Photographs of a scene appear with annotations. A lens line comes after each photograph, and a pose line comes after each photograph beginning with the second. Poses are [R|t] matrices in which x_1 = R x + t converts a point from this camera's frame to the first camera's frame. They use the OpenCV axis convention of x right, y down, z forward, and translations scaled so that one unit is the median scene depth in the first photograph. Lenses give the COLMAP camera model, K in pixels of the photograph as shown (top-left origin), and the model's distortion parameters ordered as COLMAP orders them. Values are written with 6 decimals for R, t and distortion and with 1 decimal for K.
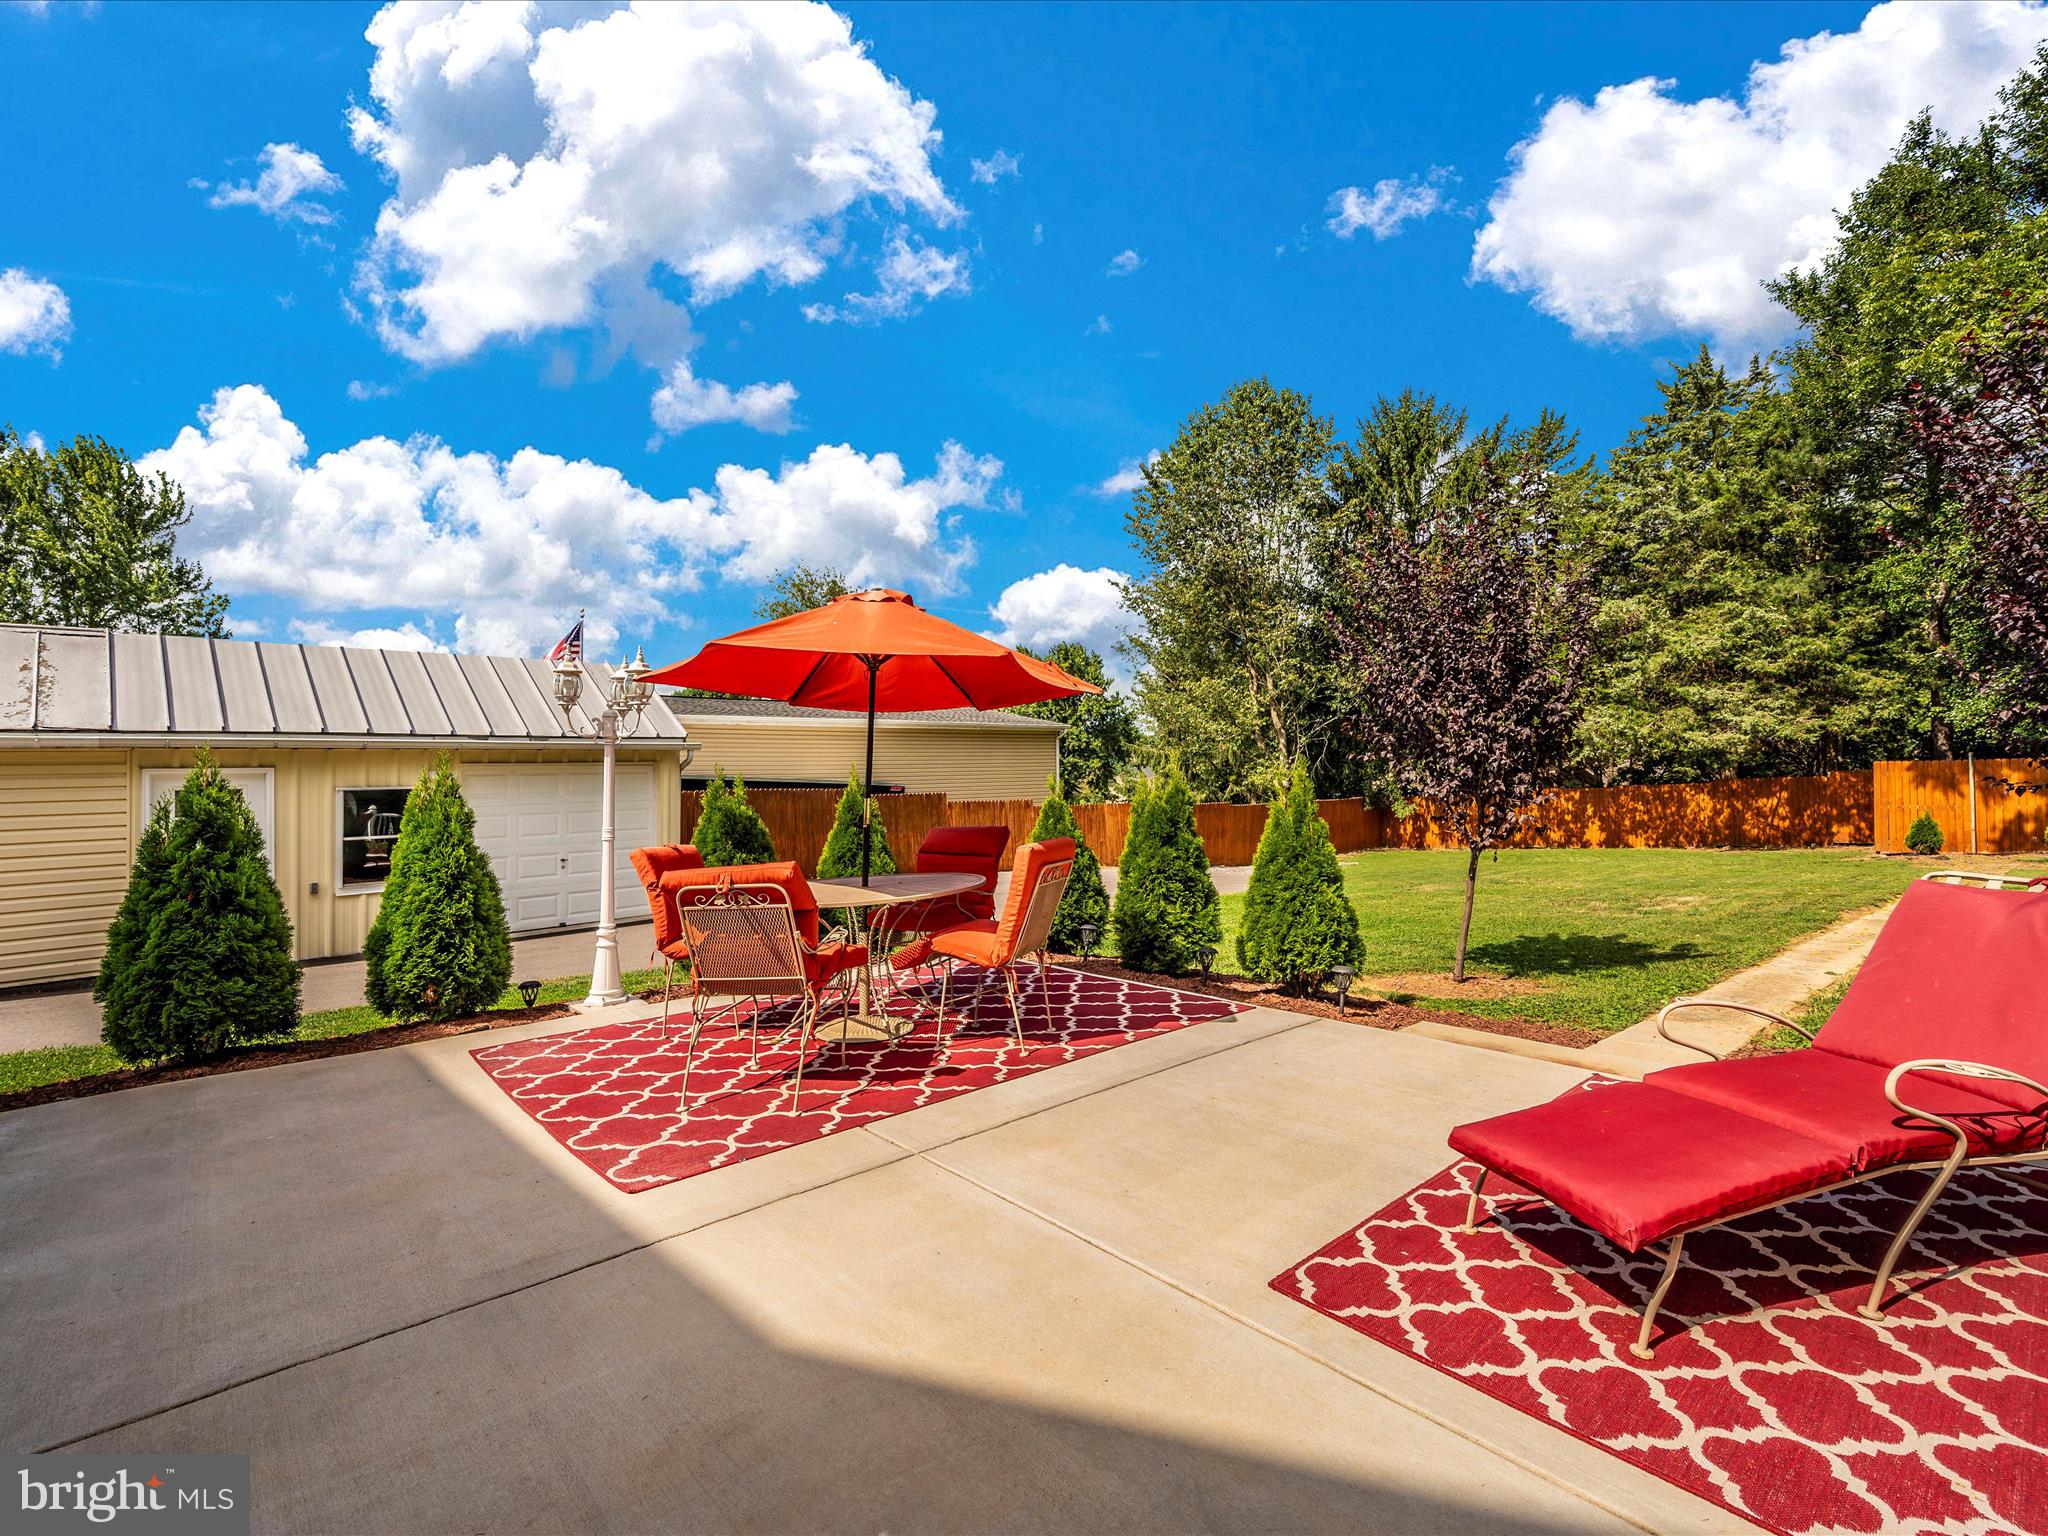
lens RADIAL K [[920.4, 0, 1064.0], [0, 920.4, 776.7], [0, 0, 1]] dist [0.003545, -0.000735]
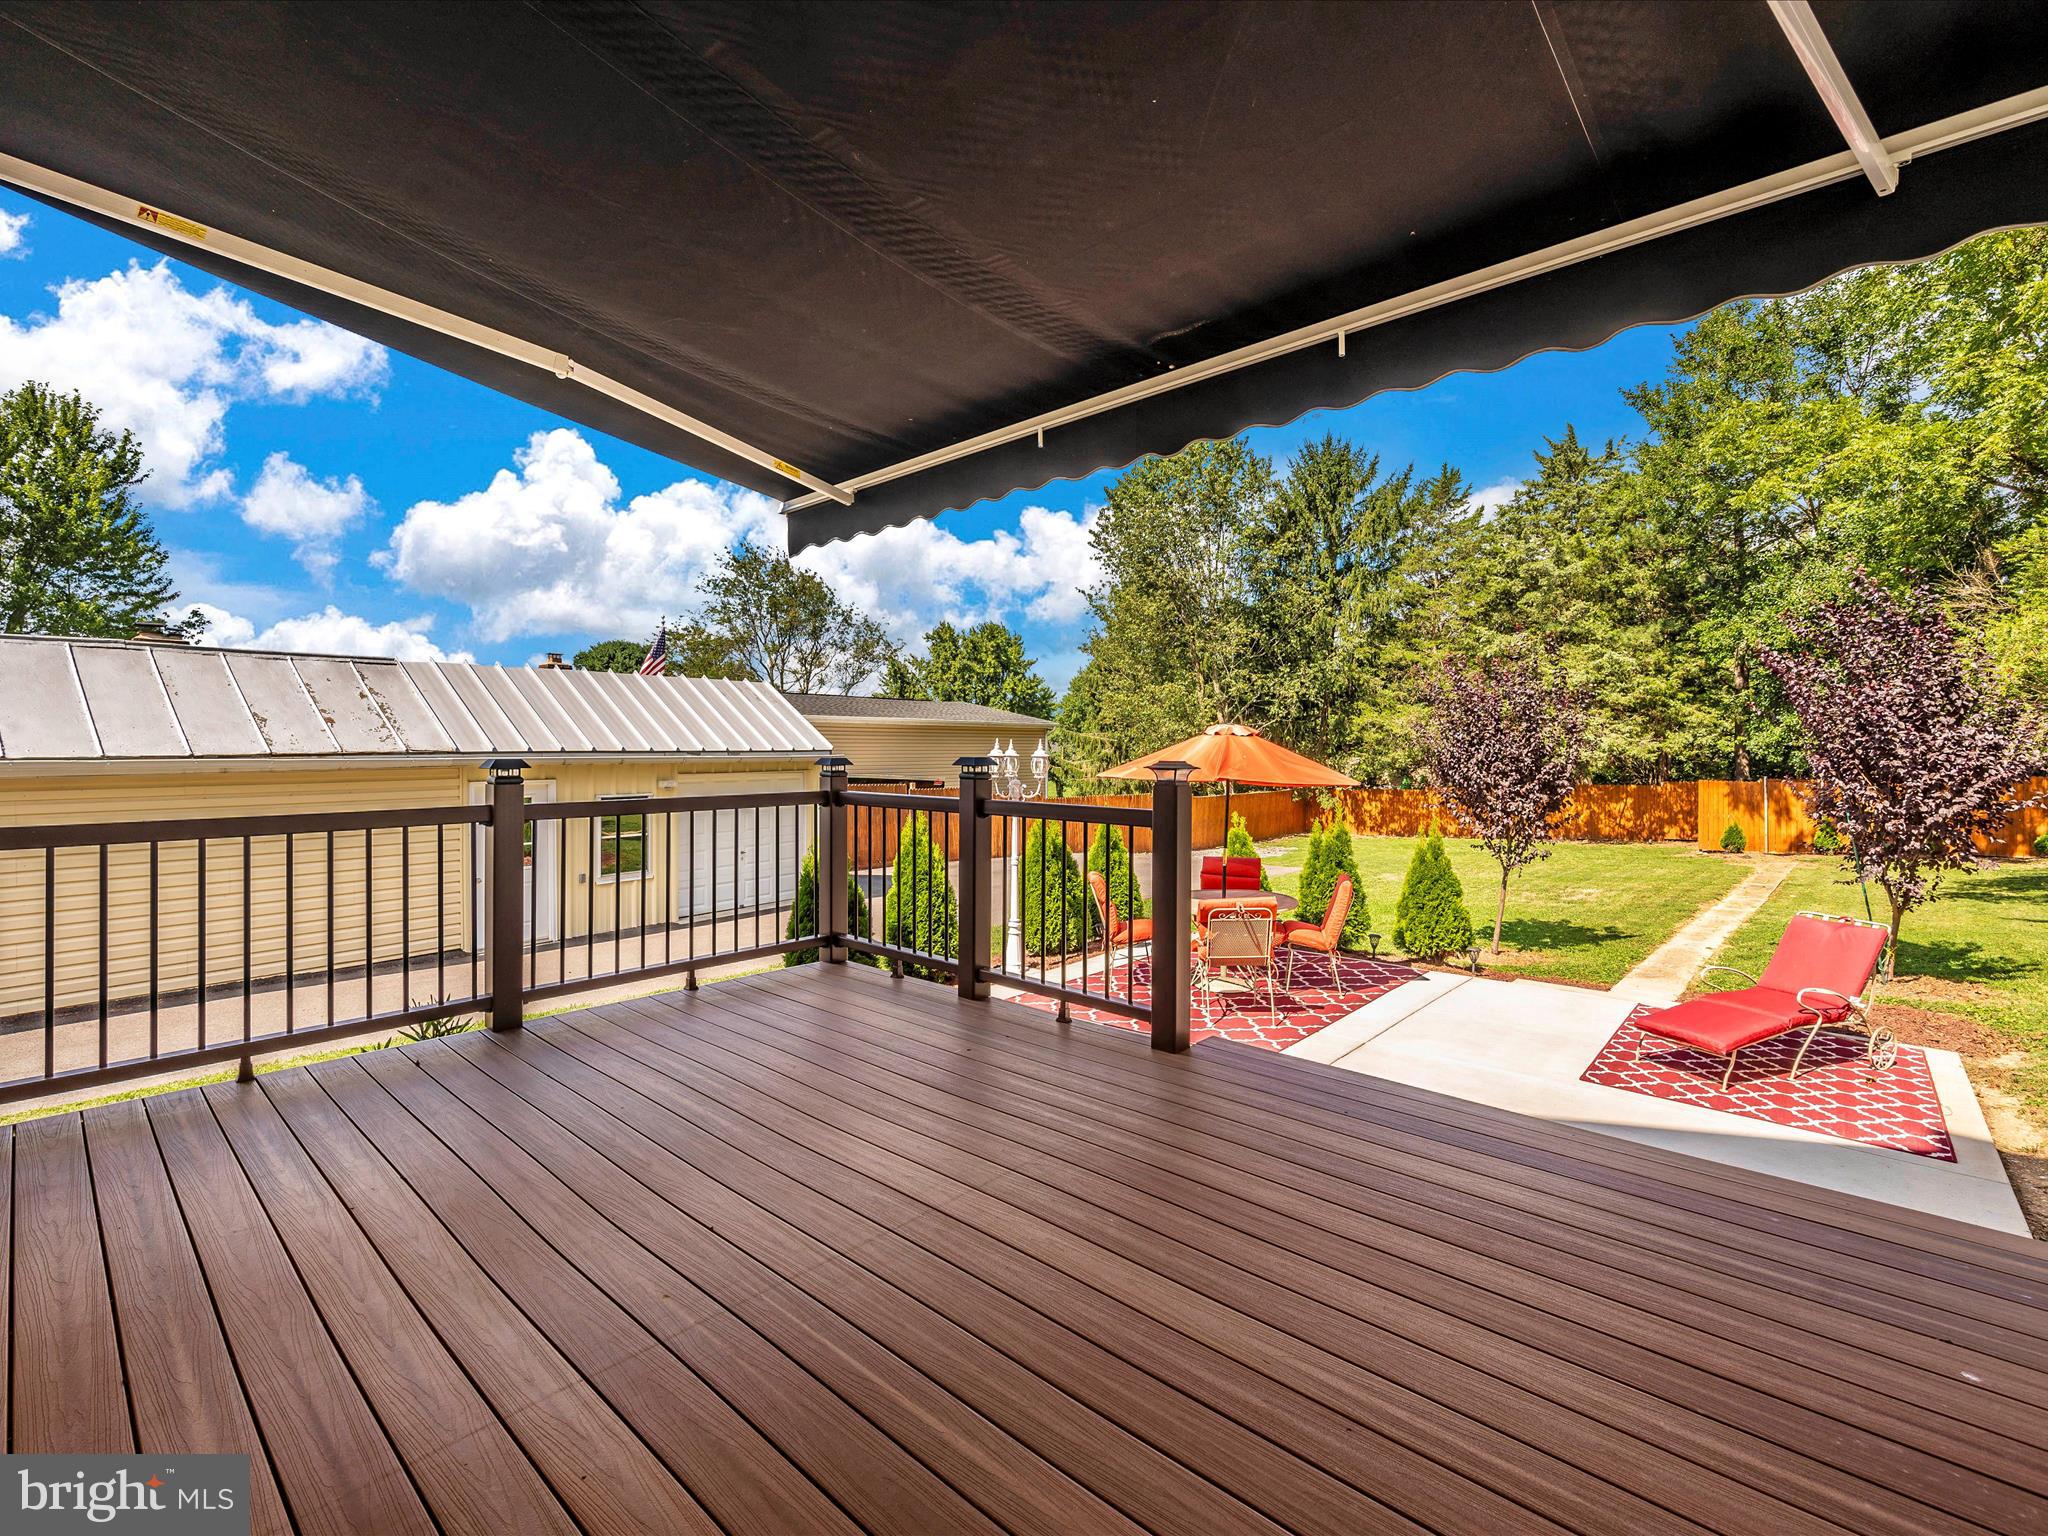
lens RADIAL K [[920.4, 0, 1055.4], [0, 920.4, 737.0], [0, 0, 1]] dist [0.003545, -0.000735]
pose [[0.990397, 0.028584, 0.135264, -0.178135], [-0.027952, 0.999588, -0.006572, -0.038308], [-0.135396, 0.002728, 0.990788, -0.150246]]
